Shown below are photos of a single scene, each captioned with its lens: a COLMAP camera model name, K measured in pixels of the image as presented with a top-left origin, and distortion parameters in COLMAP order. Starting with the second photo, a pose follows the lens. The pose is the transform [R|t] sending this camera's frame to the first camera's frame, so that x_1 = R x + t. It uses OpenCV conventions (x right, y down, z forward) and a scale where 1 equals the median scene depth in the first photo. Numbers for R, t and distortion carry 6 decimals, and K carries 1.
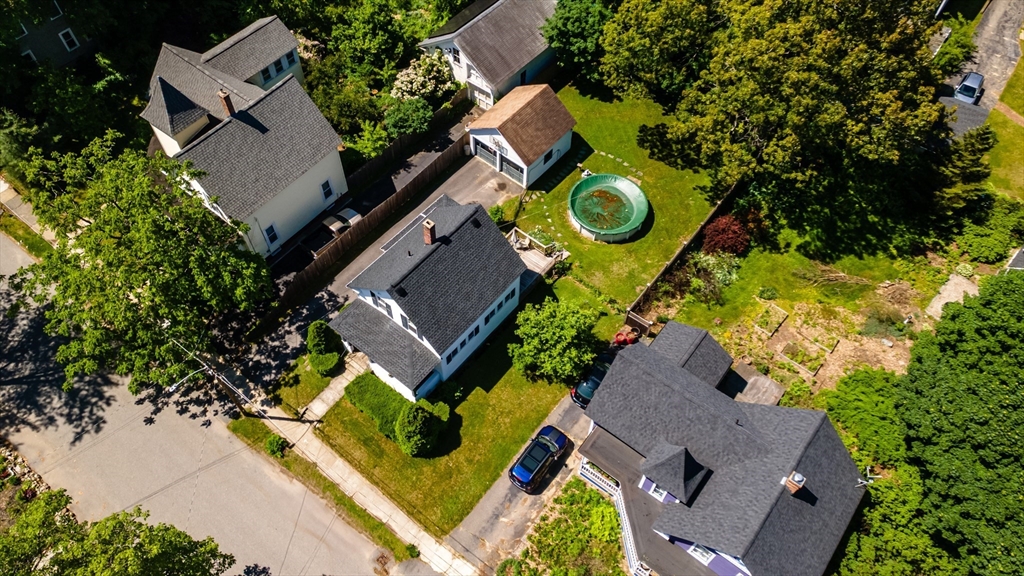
lens RADIAL K [[732.8, 0, 492.7], [0, 732.8, 288.2], [0, 0, 1]] dist [0.061560, 0.009059]
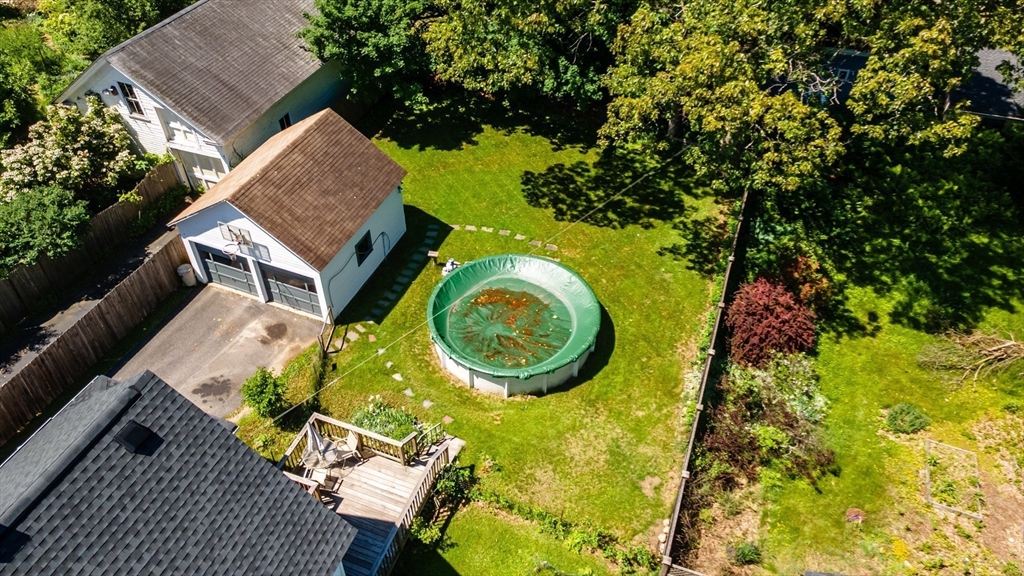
lens RADIAL K [[732.8, 0, 497.1], [0, 732.8, 284.6], [0, 0, 1]] dist [0.061560, 0.009059]
pose [[0.951455, -0.210028, 0.224993, 0.045825], [0.256427, 0.945211, -0.202041, -0.039905], [-0.170231, 0.249927, 0.953183, 0.543495]]
